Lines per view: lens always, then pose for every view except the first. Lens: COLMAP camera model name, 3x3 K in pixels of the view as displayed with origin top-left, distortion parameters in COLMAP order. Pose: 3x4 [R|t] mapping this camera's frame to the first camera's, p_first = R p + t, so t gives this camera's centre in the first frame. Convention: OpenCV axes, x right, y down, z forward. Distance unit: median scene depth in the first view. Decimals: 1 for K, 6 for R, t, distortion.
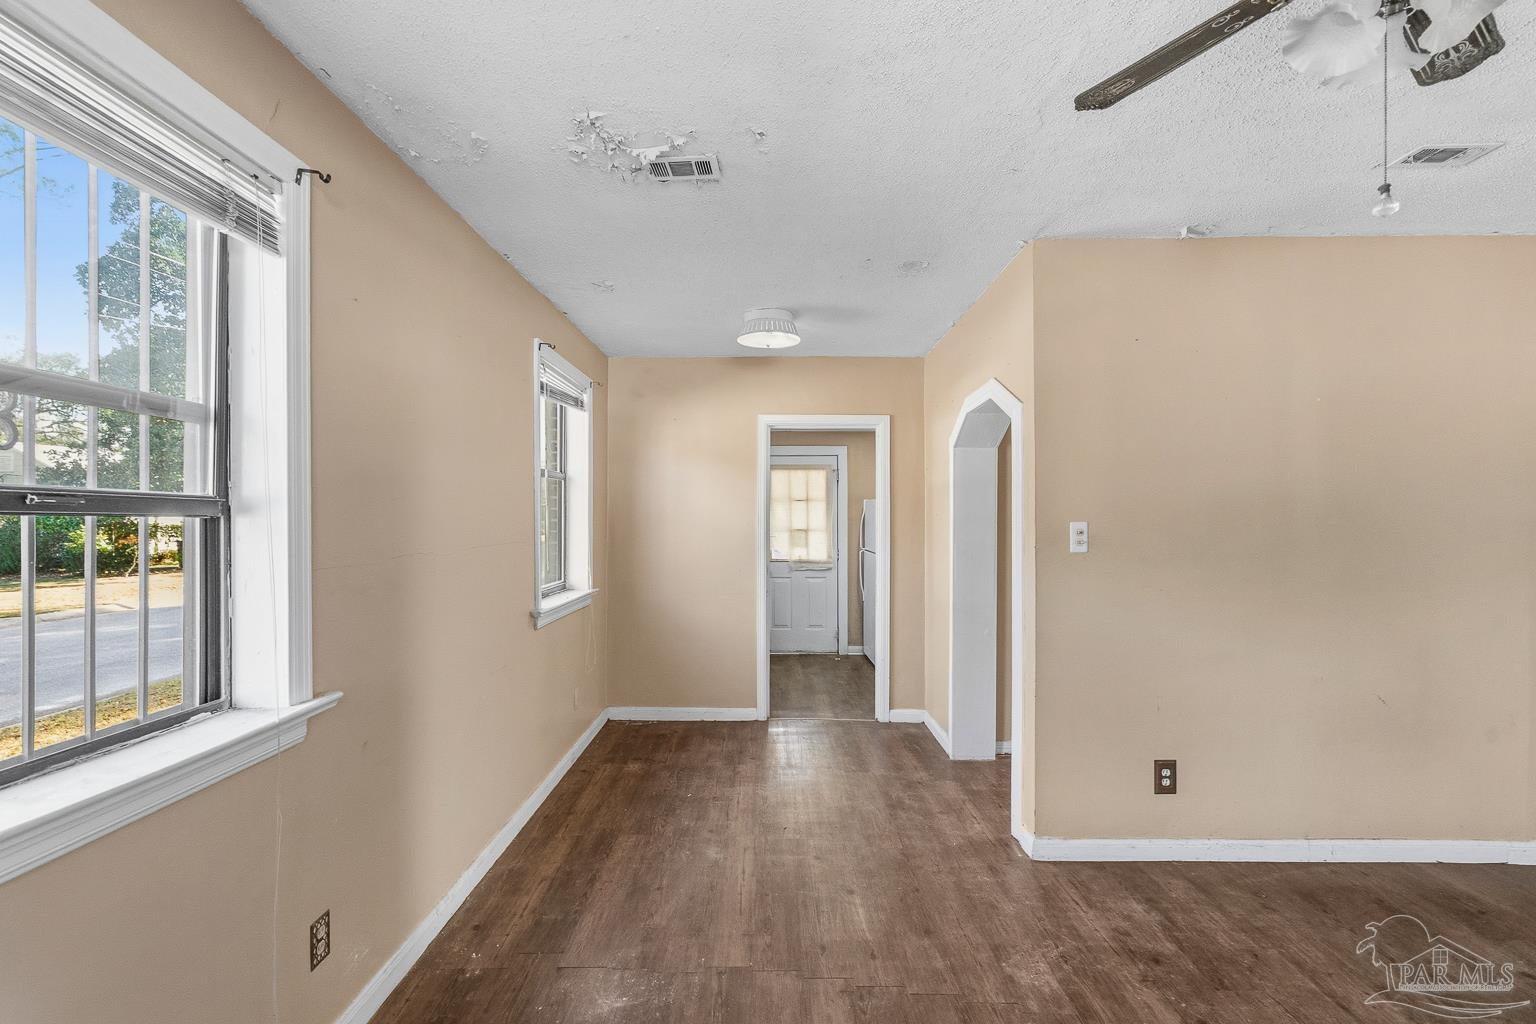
lens RADIAL K [[707.0, 0, 757.6], [0, 707.0, 517.5], [0, 0, 1]] dist [-0.010004, 0.004434]
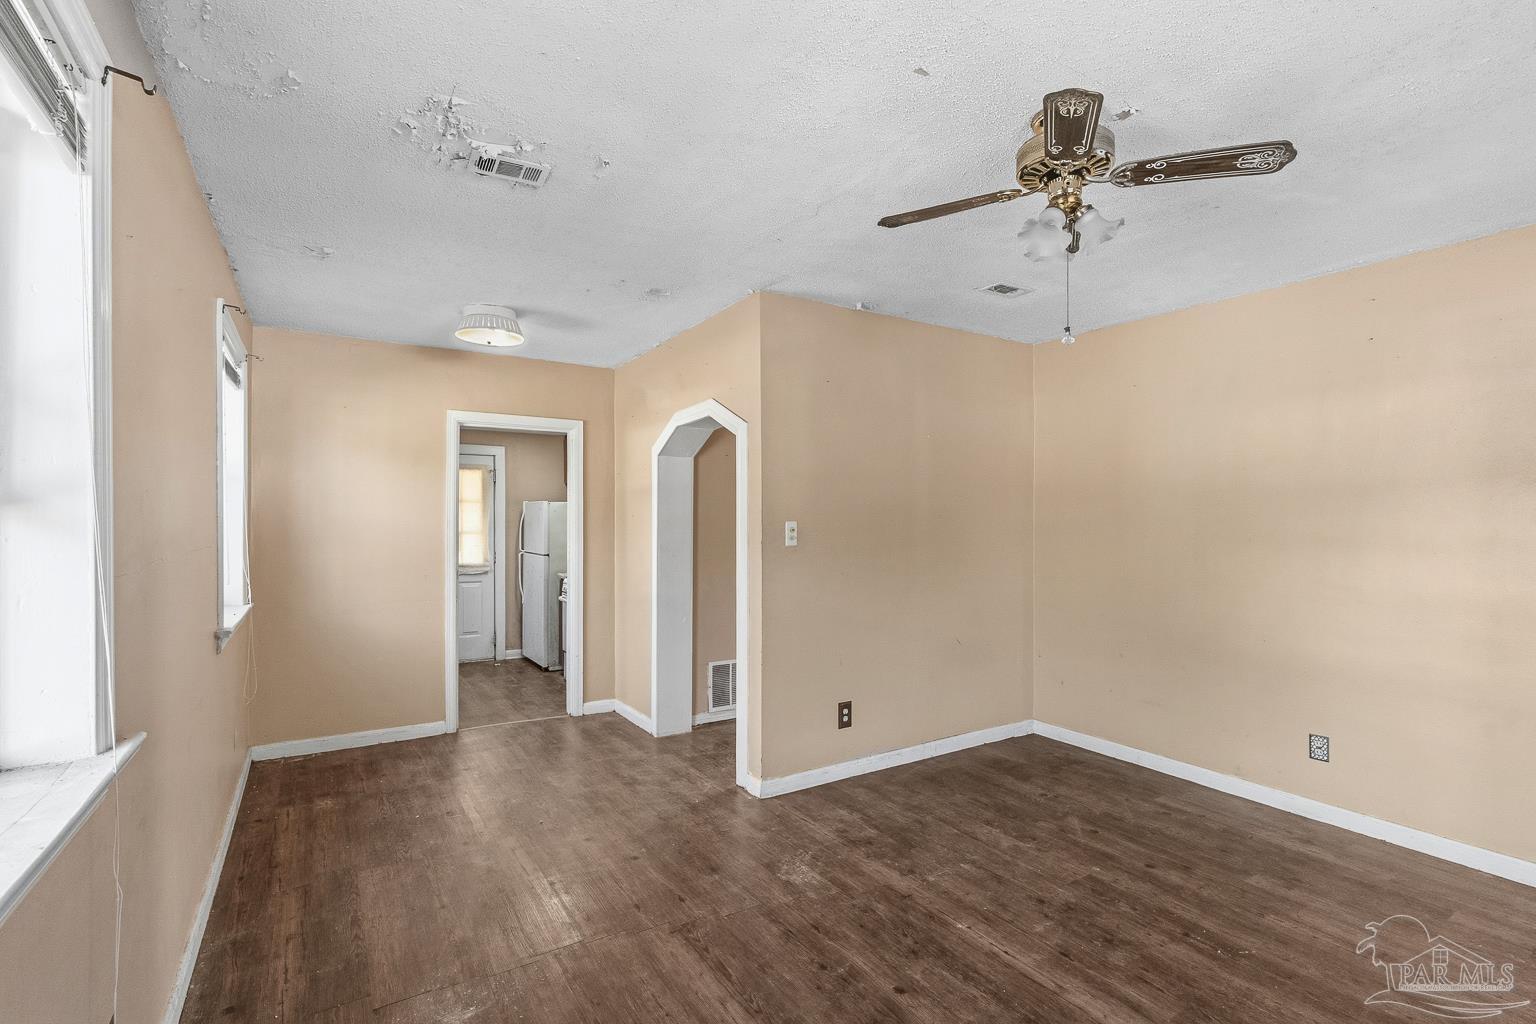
lens RADIAL K [[707.0, 0, 755.1], [0, 707.0, 517.2], [0, 0, 1]] dist [-0.010004, 0.004434]
pose [[0.842792, 0.003470, 0.538228, -0.262786], [-0.000661, 0.999985, -0.005411, 0.005282], [-0.538239, 0.004204, 0.842782, -0.025021]]
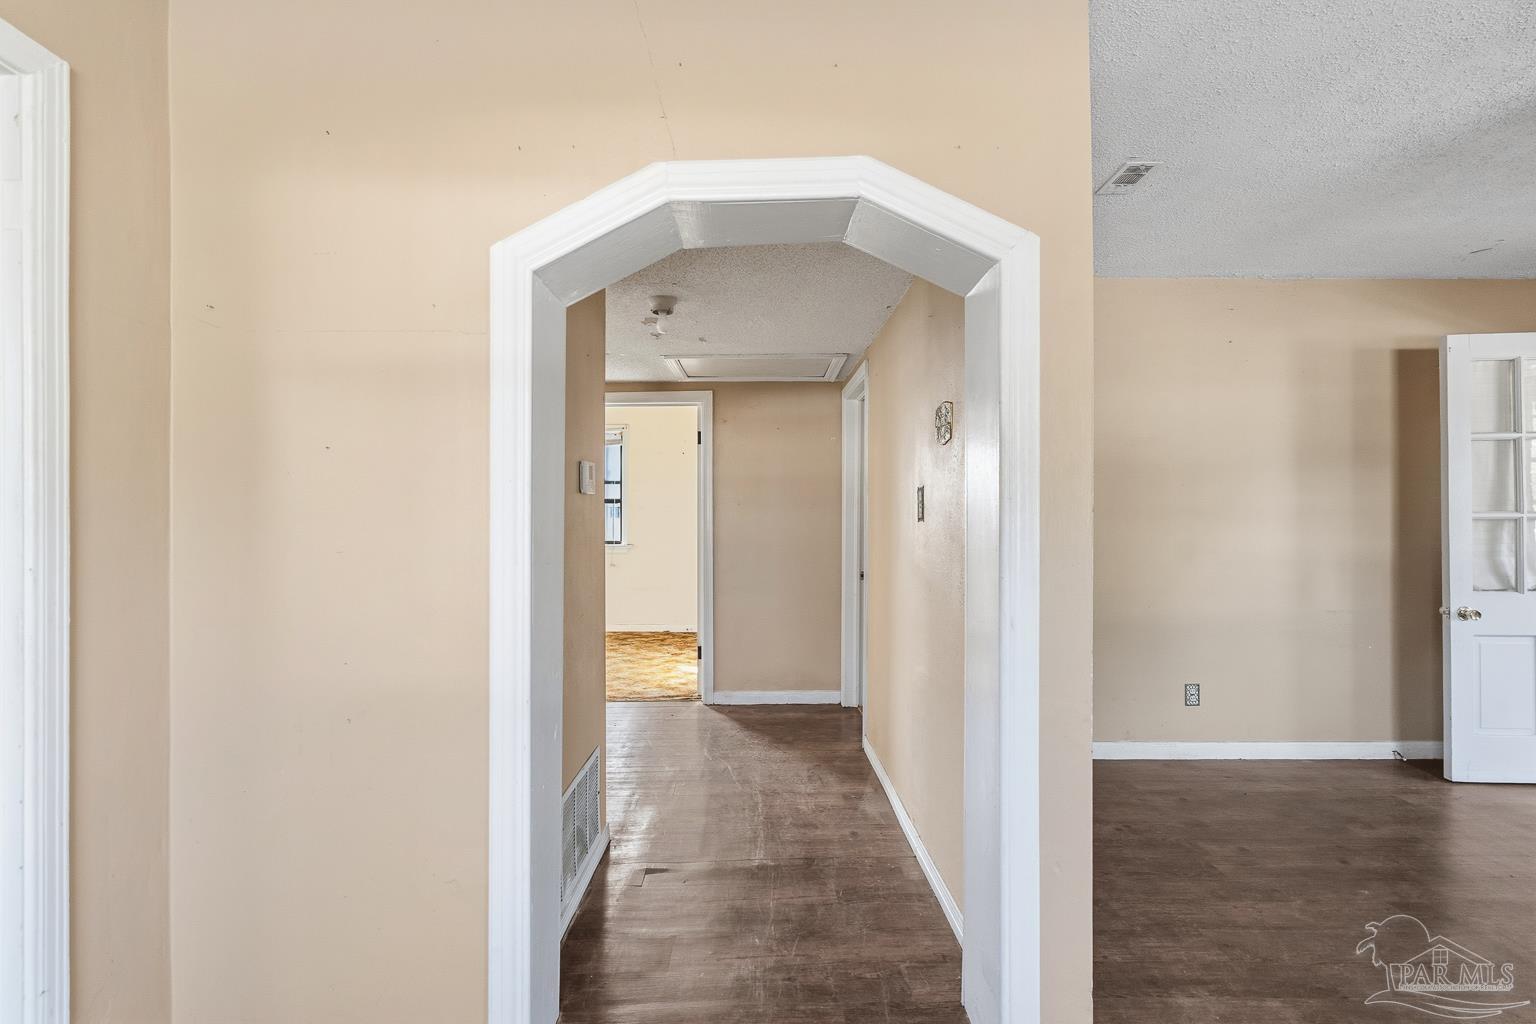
lens RADIAL K [[707.0, 0, 745.0], [0, 707.0, 514.2], [0, 0, 1]] dist [-0.010004, 0.004434]
pose [[-0.028325, 0.004937, 0.999587, -0.144160], [0.001914, 0.999986, -0.004884, 0.046606], [-0.999597, 0.001775, -0.028334, 1.228228]]
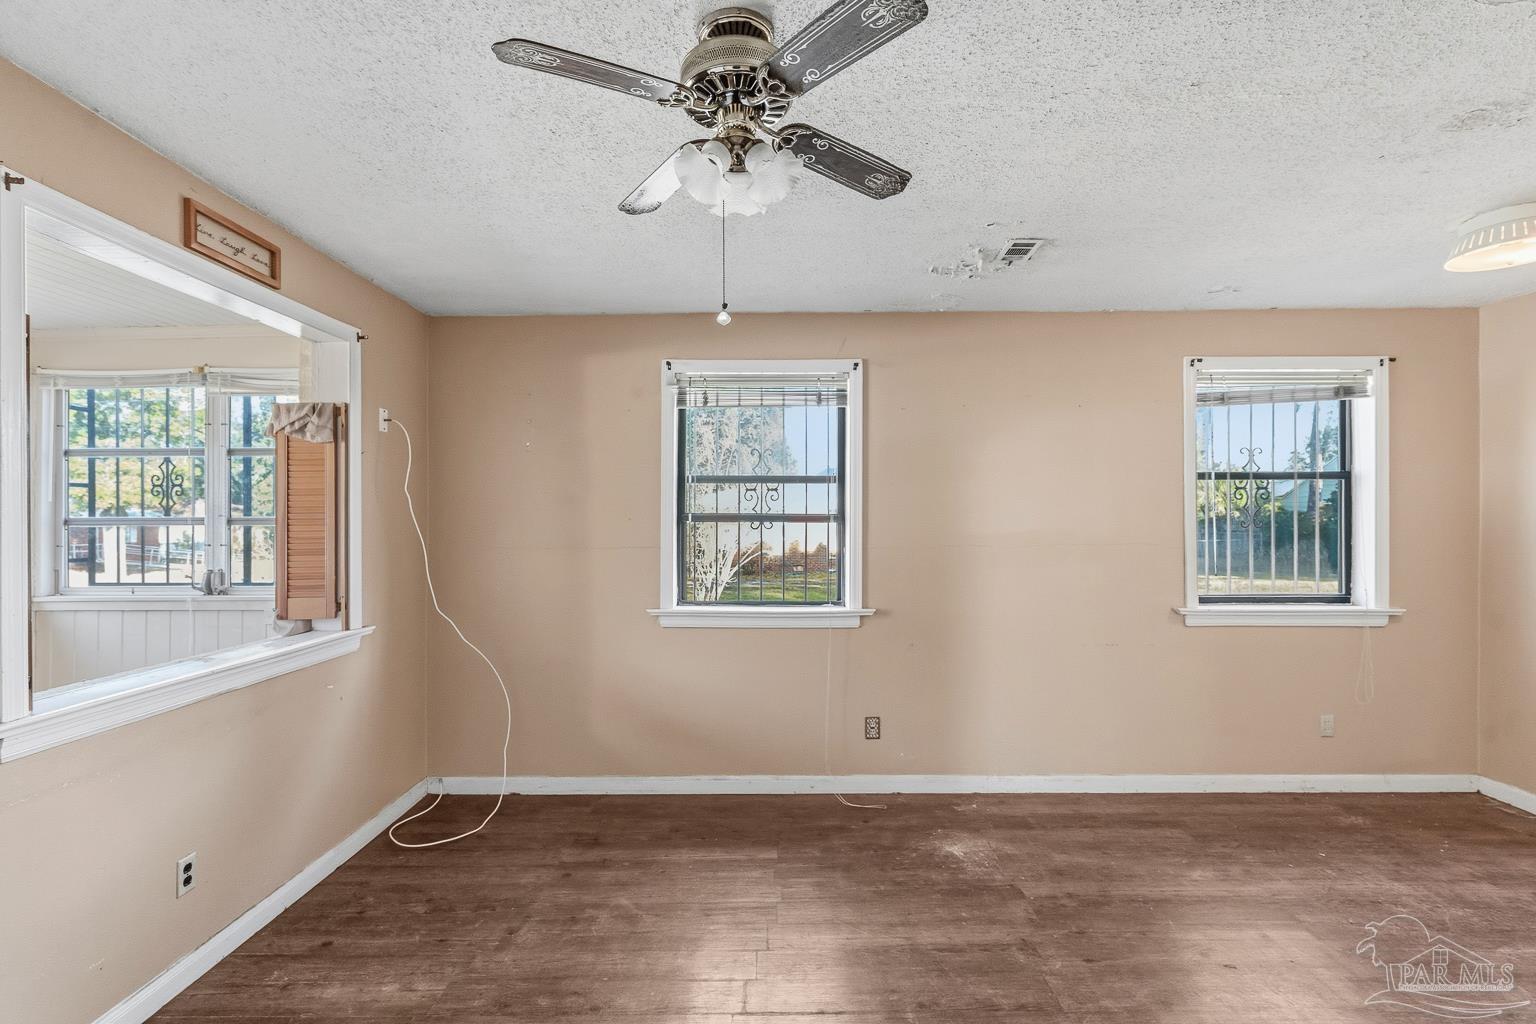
lens RADIAL K [[707.0, 0, 764.9], [0, 707.0, 510.4], [0, 0, 1]] dist [-0.010004, 0.004434]
pose [[0.014652, -0.015873, -0.999767, 0.867349], [0.002865, 0.999871, -0.015833, -0.003496], [0.999889, -0.002633, 0.014695, 0.388923]]
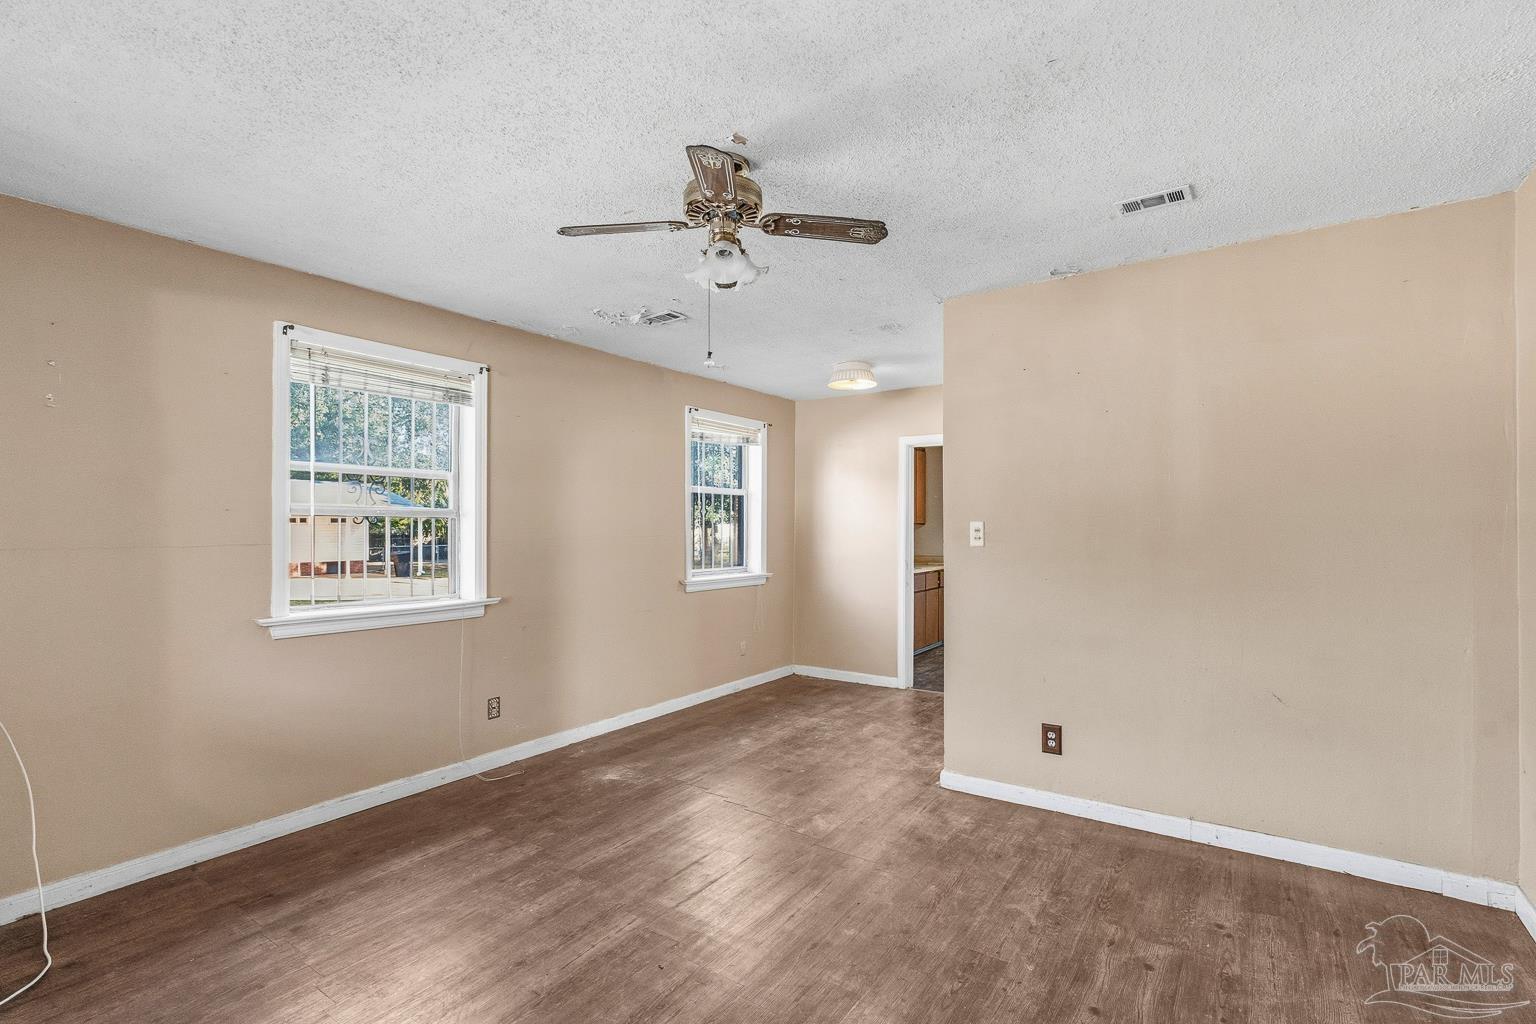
lens RADIAL K [[707.0, 0, 760.3], [0, 707.0, 522.5], [0, 0, 1]] dist [-0.010004, 0.004434]
pose [[0.829798, -0.003275, -0.558054, 0.792490], [-0.000125, 0.999982, -0.006055, 0.014897], [0.558064, 0.005095, 0.829782, -0.233310]]
